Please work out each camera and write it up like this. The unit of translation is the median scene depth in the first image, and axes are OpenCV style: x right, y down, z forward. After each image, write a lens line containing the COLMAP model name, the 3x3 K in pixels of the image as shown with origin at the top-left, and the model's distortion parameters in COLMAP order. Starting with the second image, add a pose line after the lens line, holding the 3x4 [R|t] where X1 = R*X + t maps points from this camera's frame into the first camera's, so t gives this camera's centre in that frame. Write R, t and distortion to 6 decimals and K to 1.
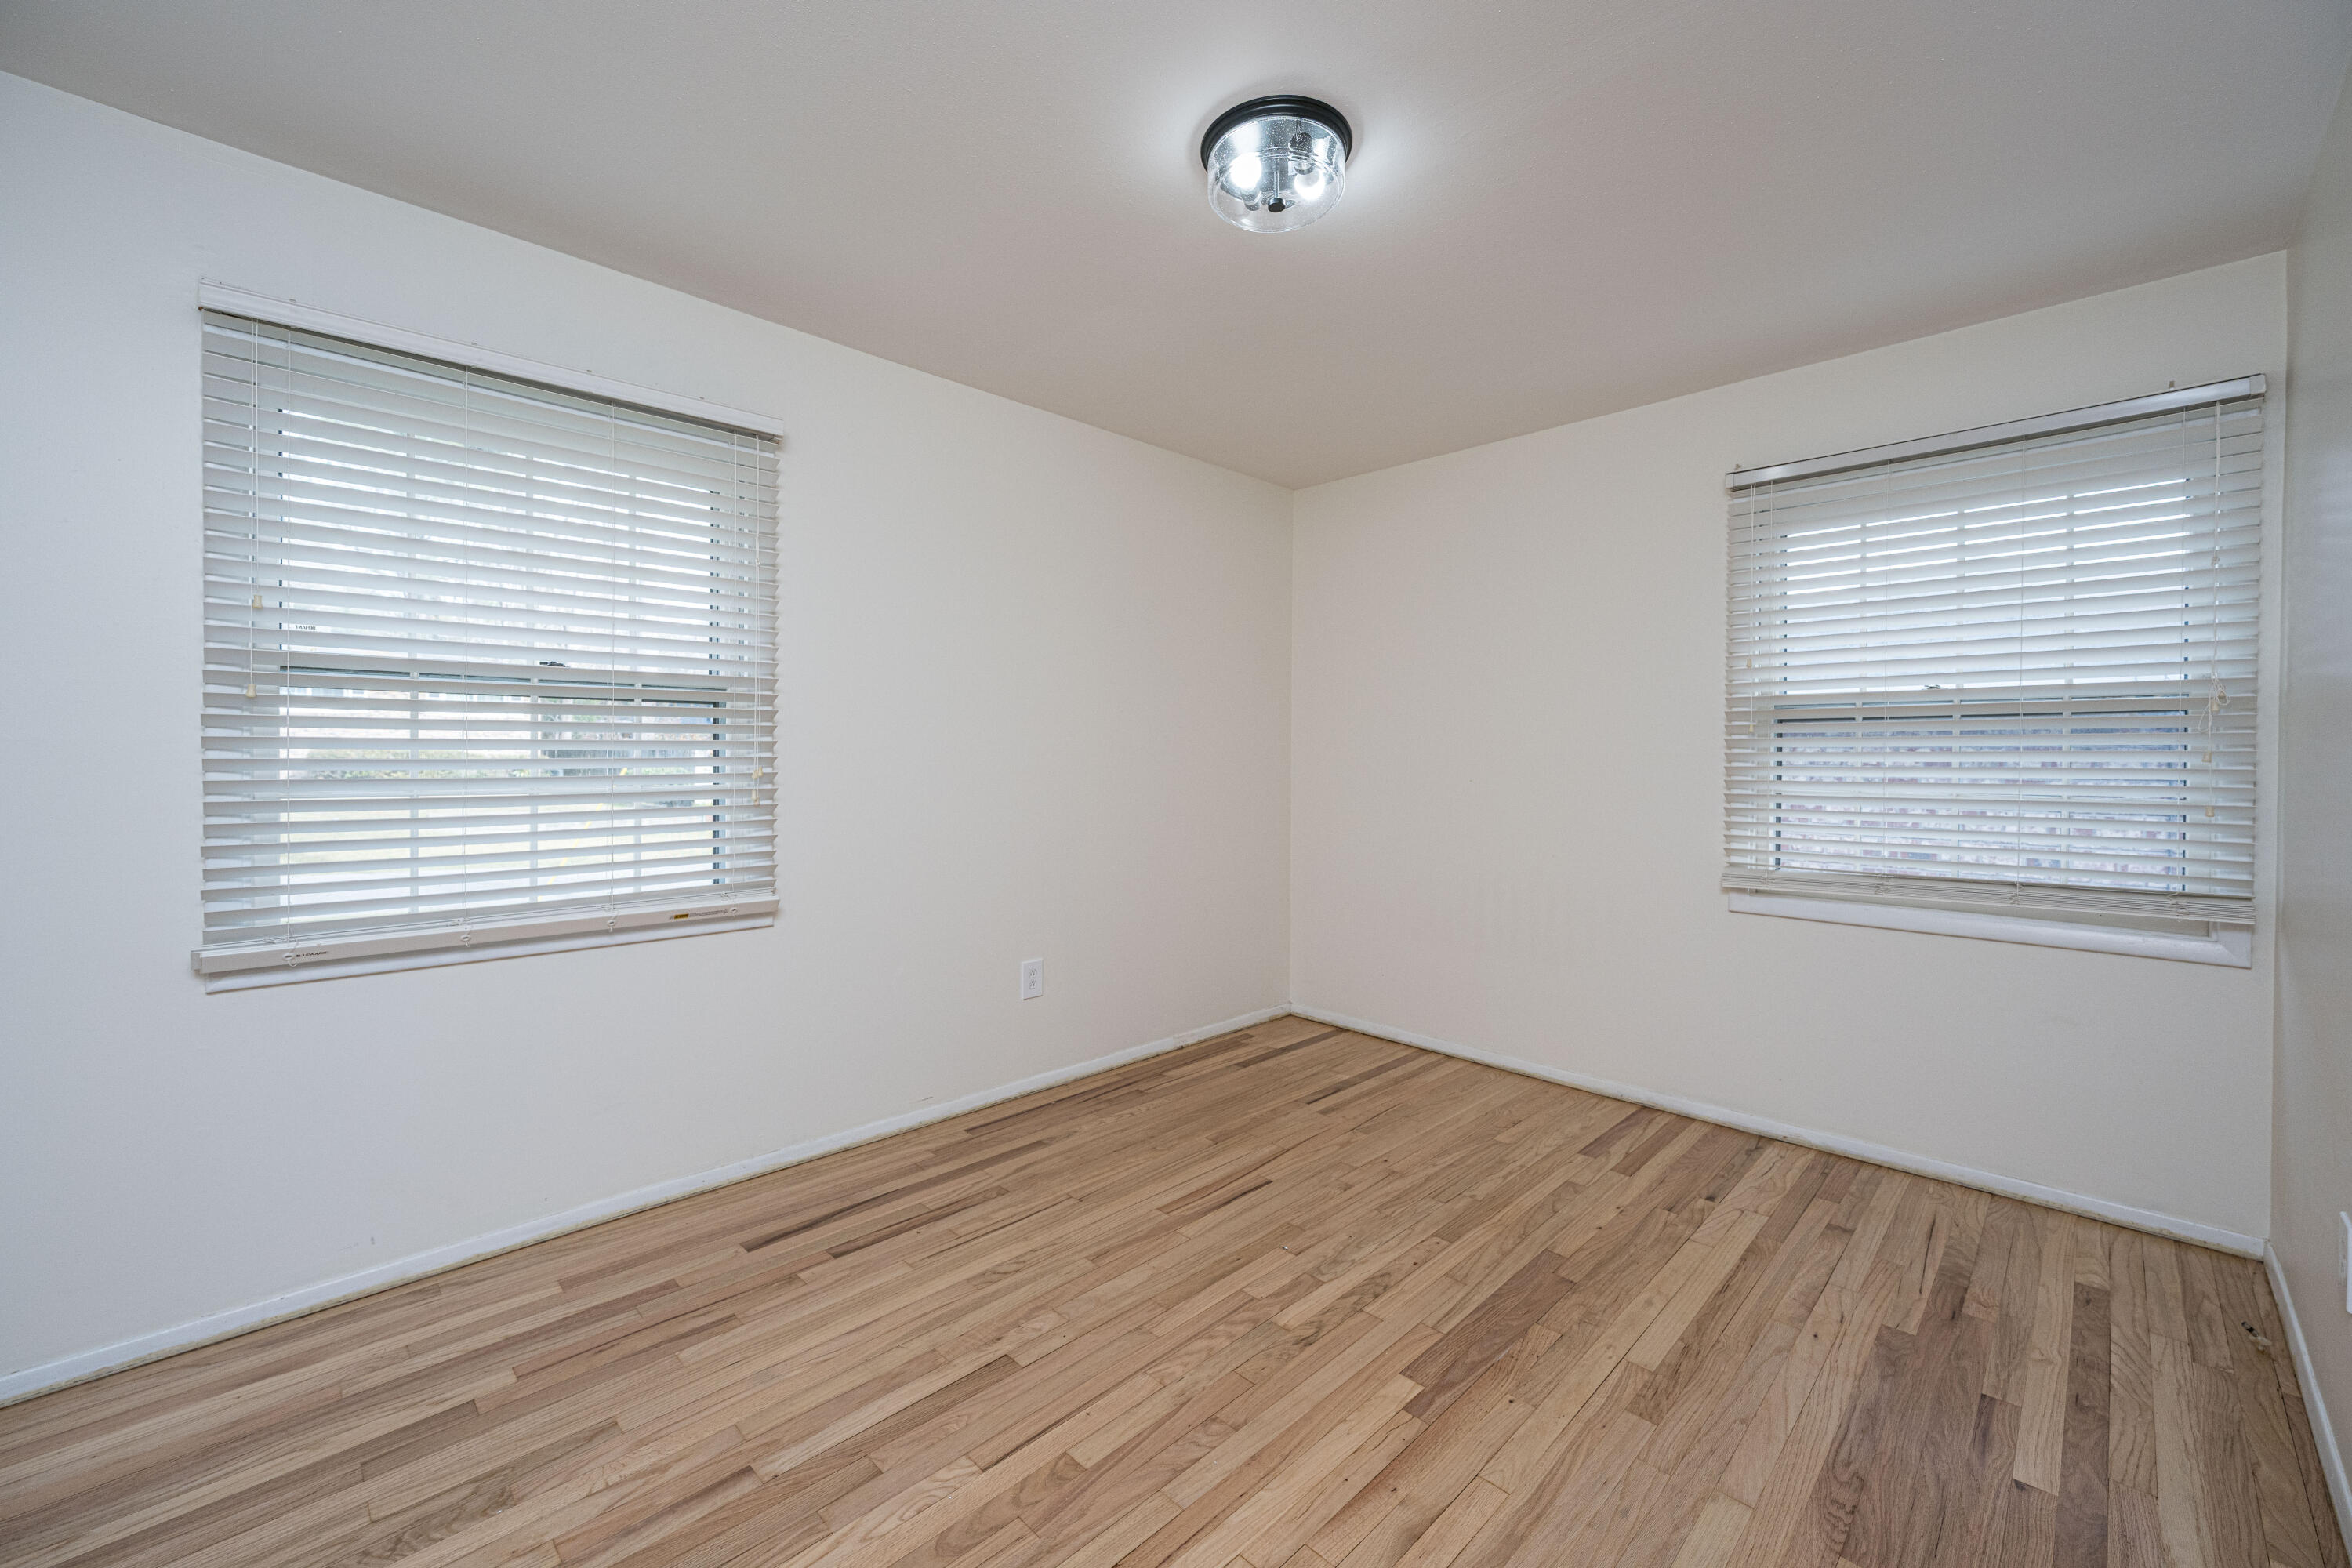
lens RADIAL K [[932.5, 0, 1173.6], [0, 932.5, 783.0], [0, 0, 1]] dist [-0.001957, 0.000740]
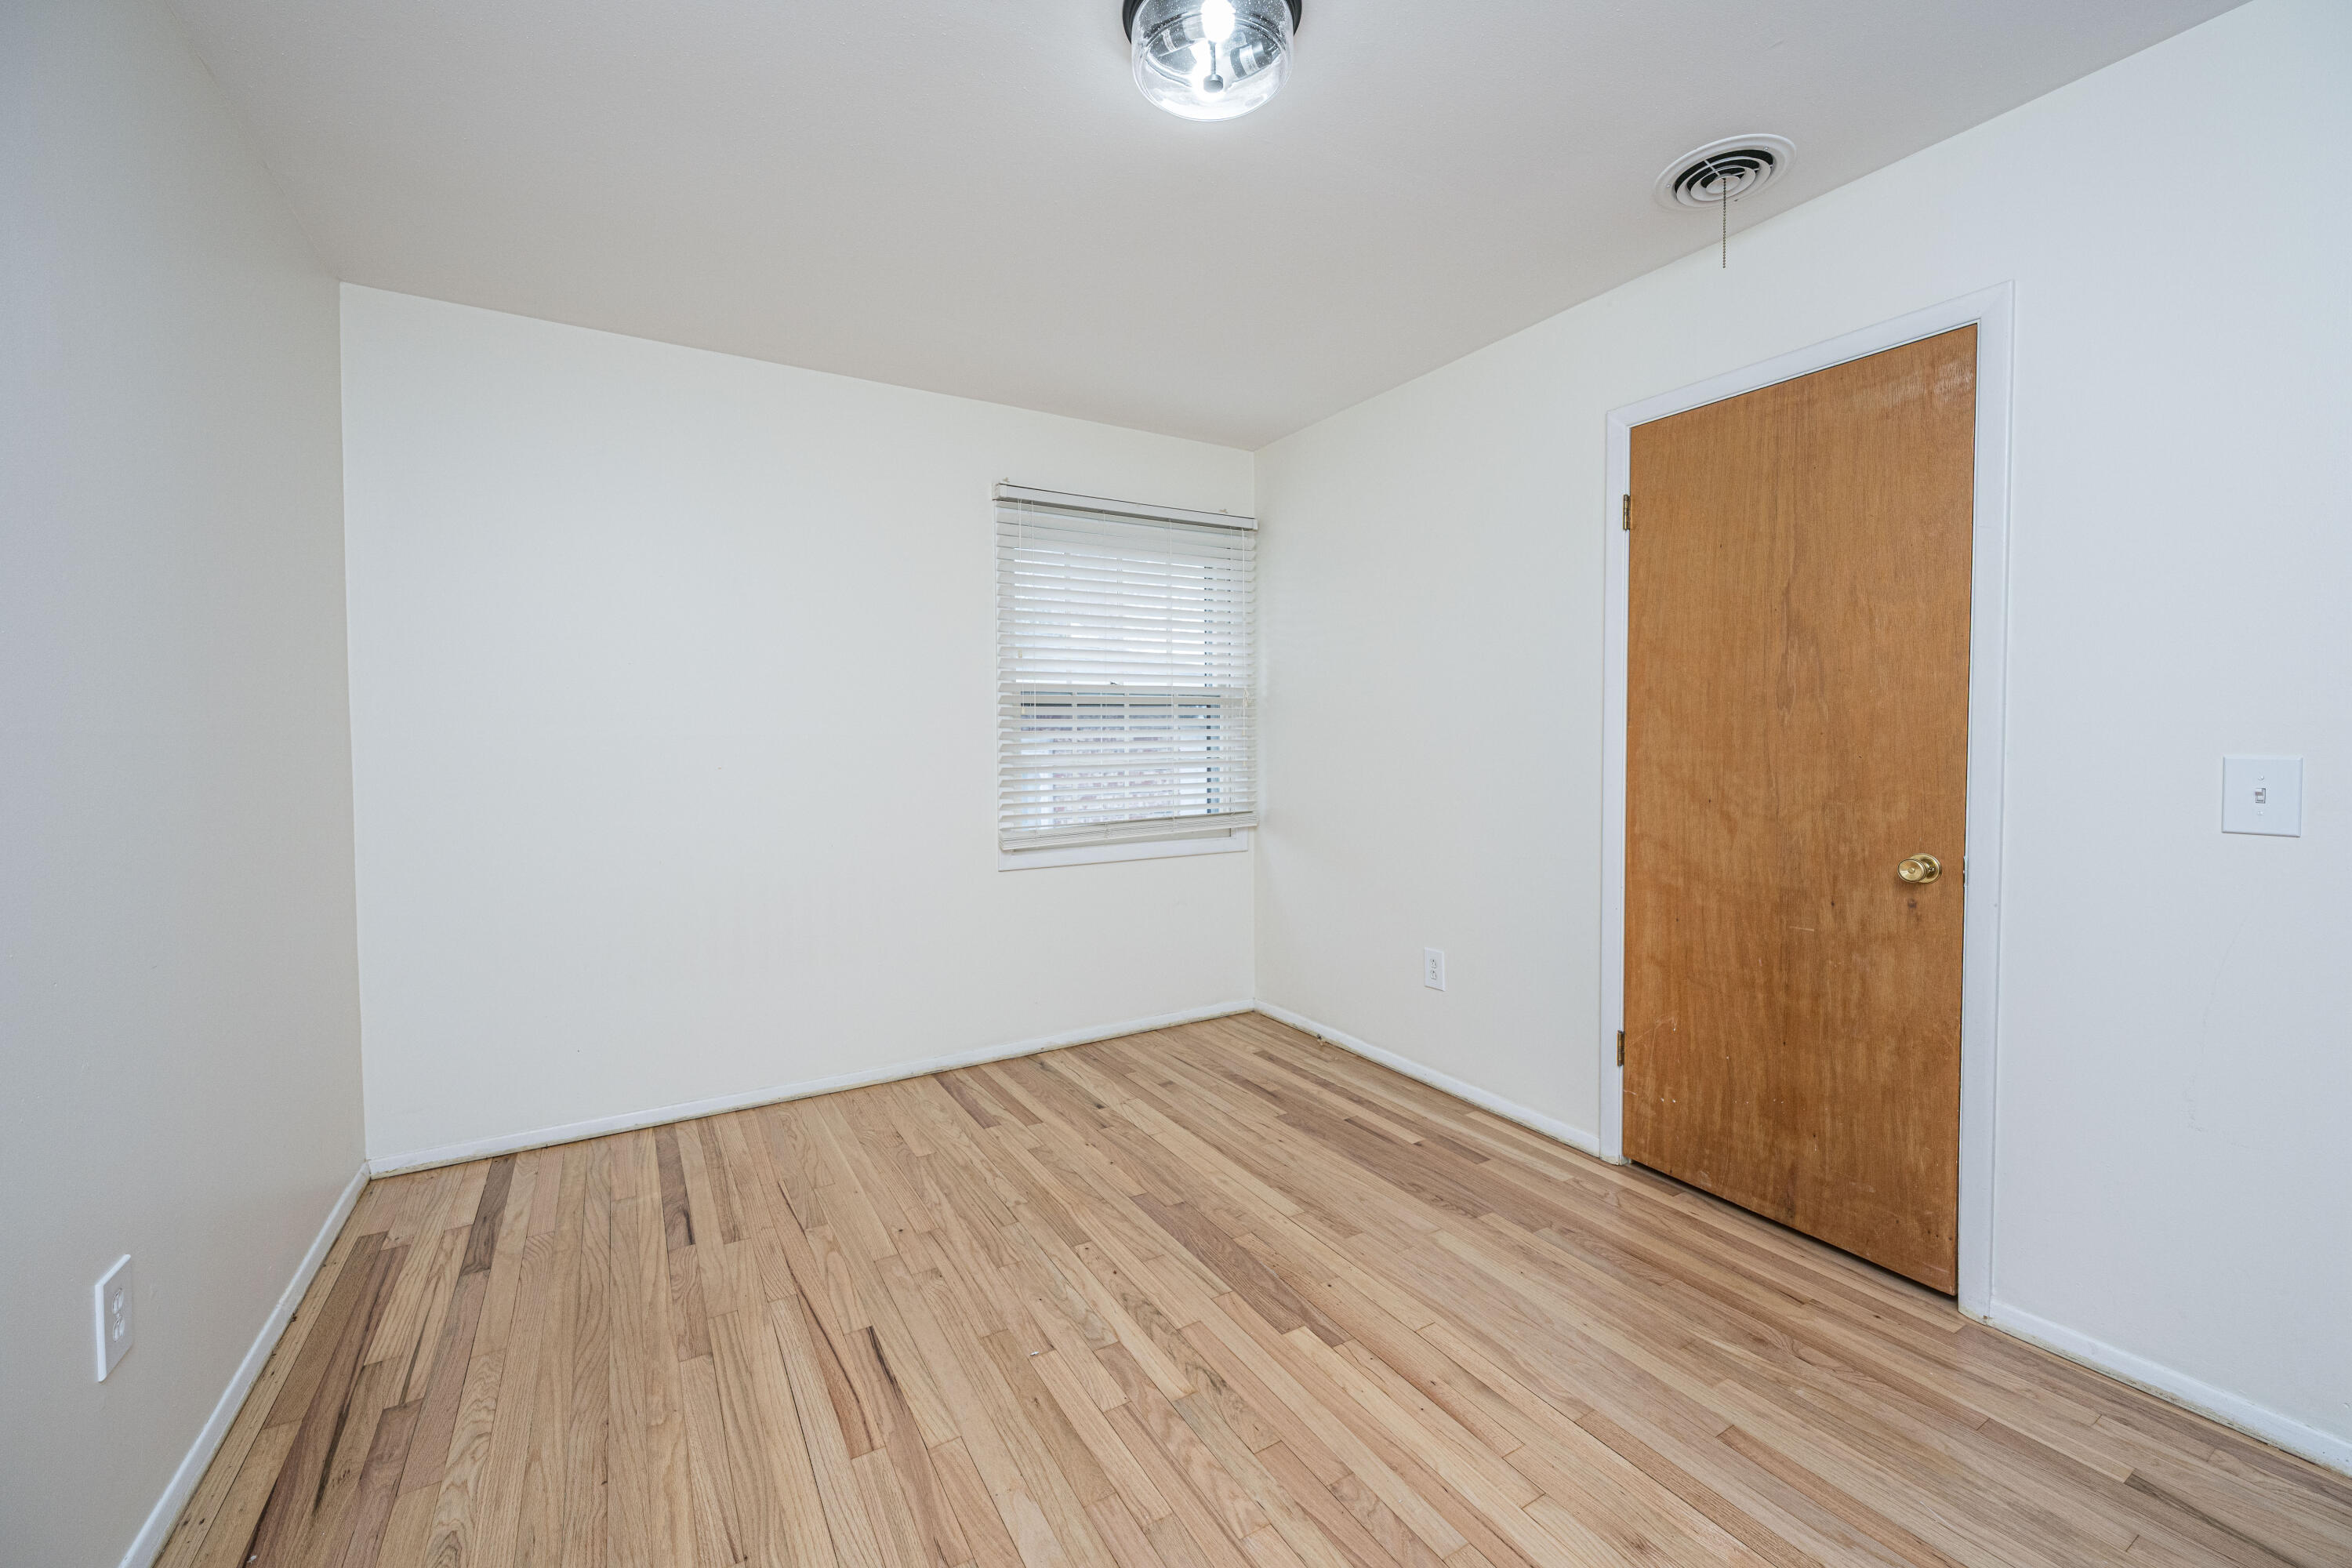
lens RADIAL K [[932.5, 0, 1194.0], [0, 932.5, 771.3], [0, 0, 1]] dist [-0.001957, 0.000740]
pose [[0.238244, -0.045633, 0.970133, -0.533244], [0.037913, 0.998571, 0.037660, -0.021772], [-0.970465, 0.027808, 0.239634, 0.589199]]
